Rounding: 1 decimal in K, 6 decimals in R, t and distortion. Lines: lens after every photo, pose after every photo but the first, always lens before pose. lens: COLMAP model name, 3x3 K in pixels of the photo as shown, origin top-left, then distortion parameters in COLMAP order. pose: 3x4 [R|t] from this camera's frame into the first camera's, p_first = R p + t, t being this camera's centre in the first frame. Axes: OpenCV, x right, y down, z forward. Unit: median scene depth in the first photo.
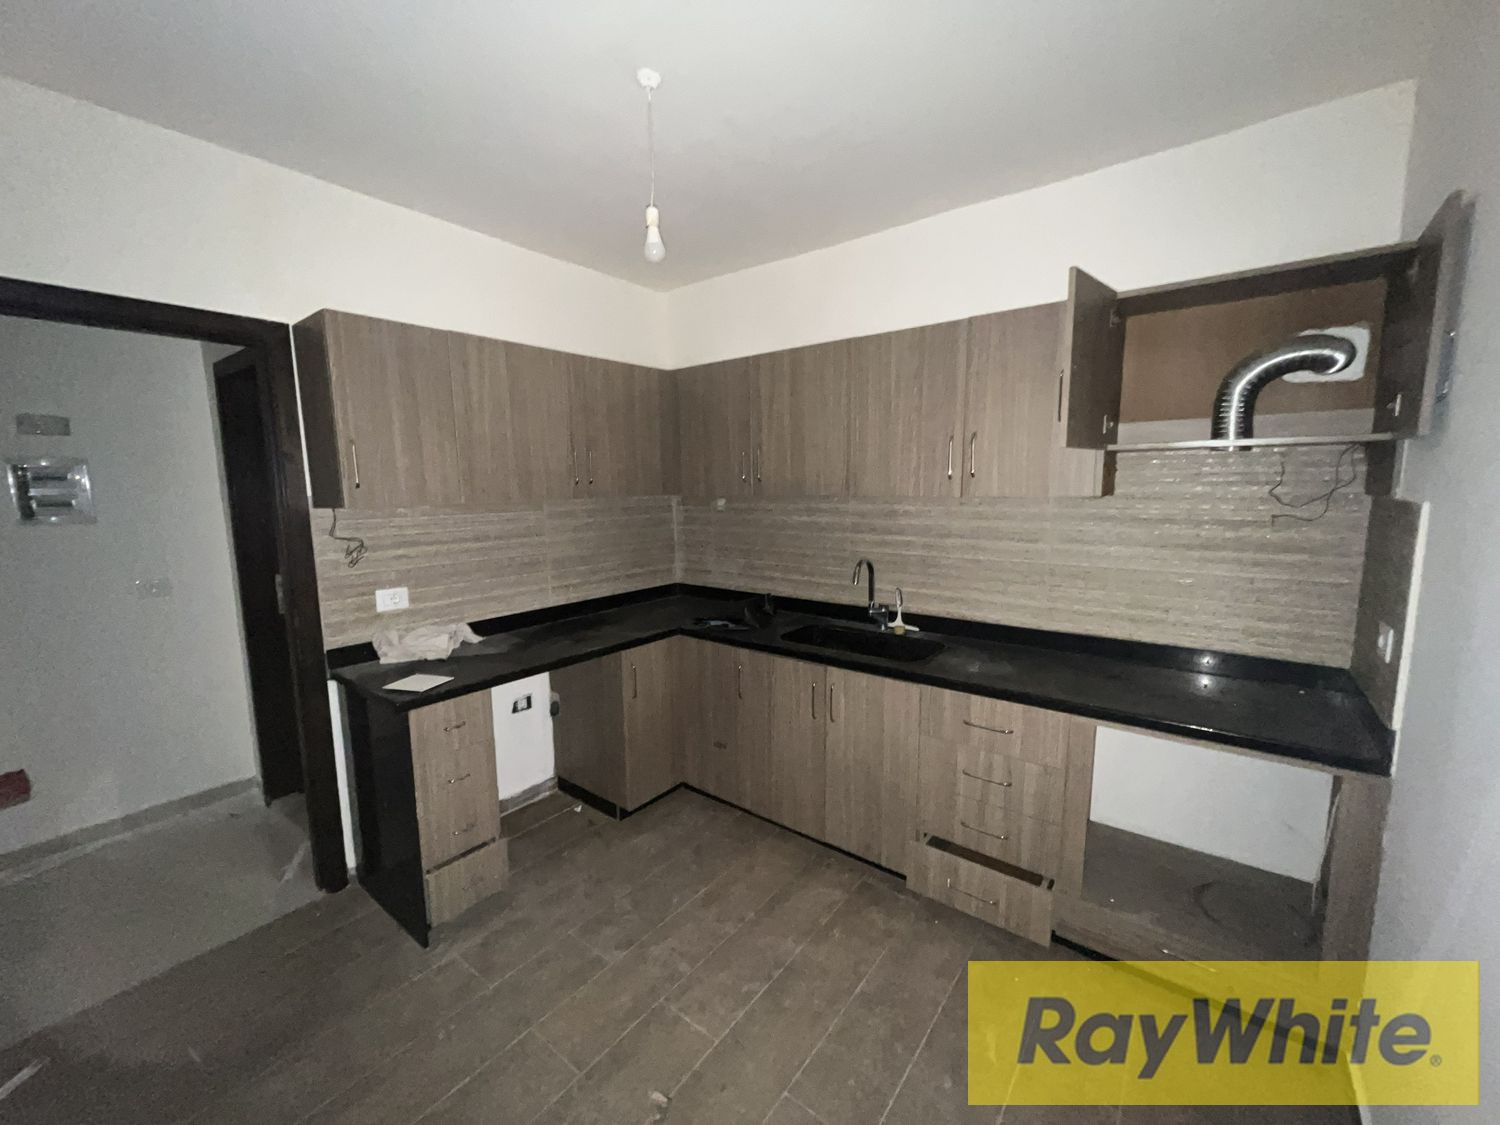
lens RADIAL K [[605.3, 0, 748.1], [0, 605.3, 564.5], [0, 0, 1]] dist [-0.003609, -0.000588]
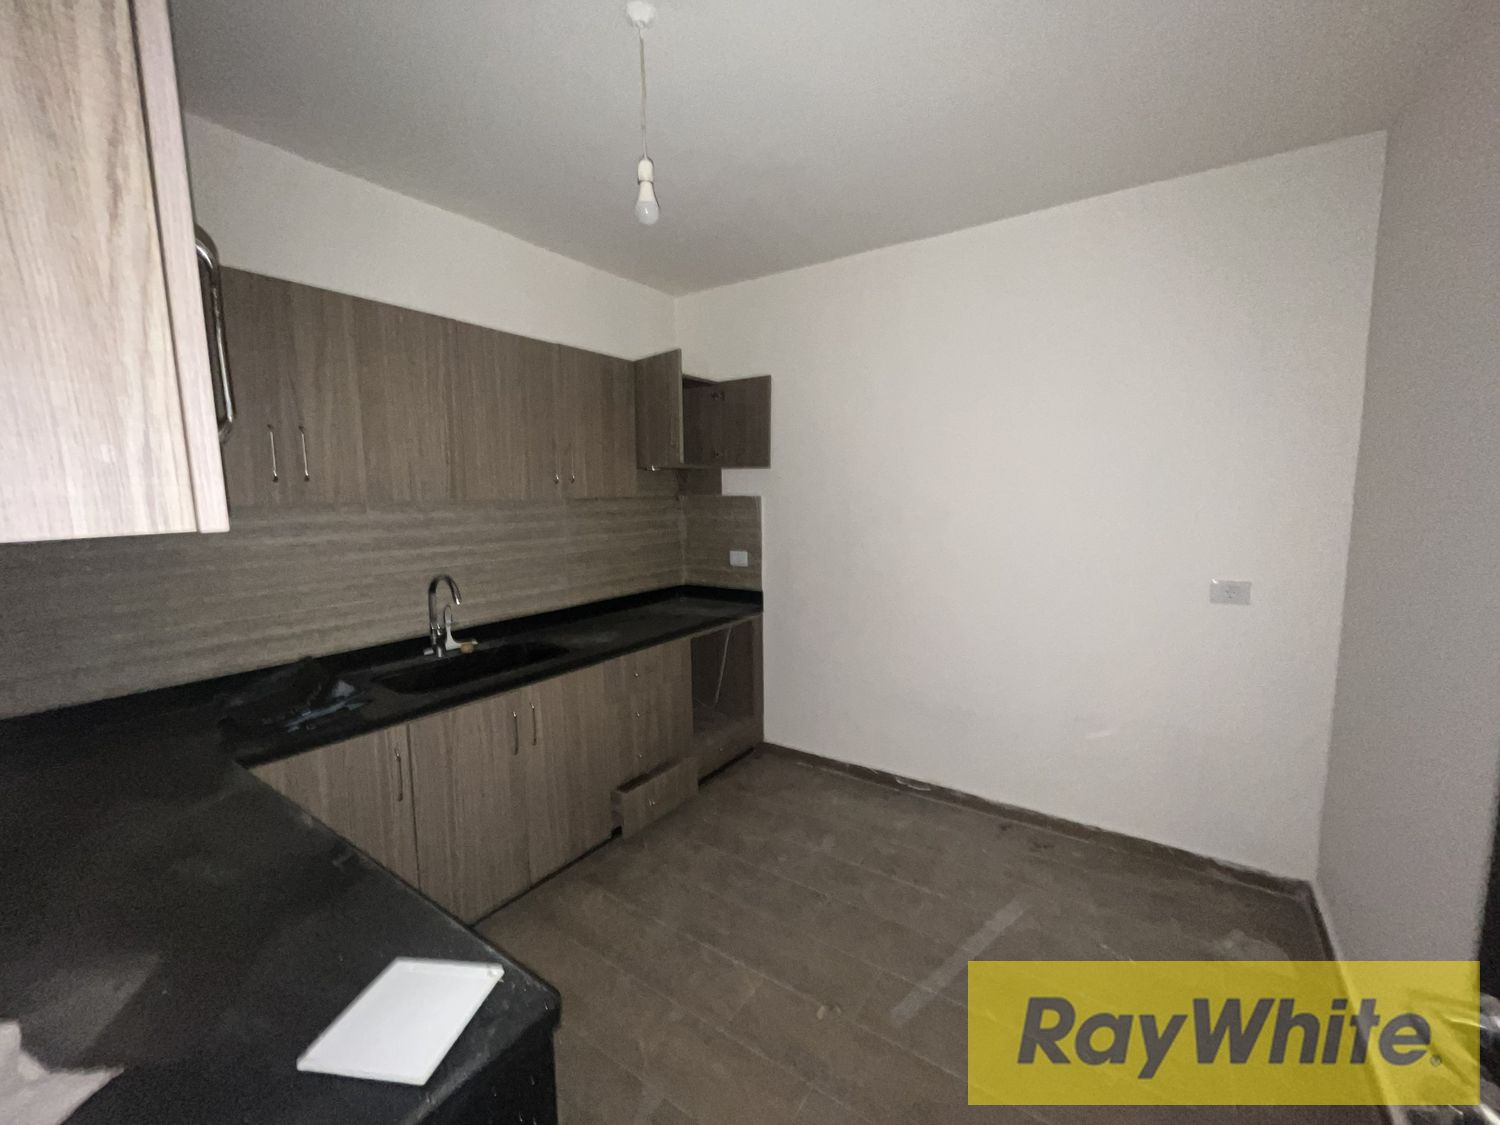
lens RADIAL K [[605.3, 0, 749.1], [0, 605.3, 563.4], [0, 0, 1]] dist [-0.003609, -0.000588]
pose [[-0.062428, -0.107044, 0.992292, -0.745247], [0.143985, 0.982865, 0.115086, -0.067314], [-0.987609, 0.150060, -0.045945, 0.664738]]
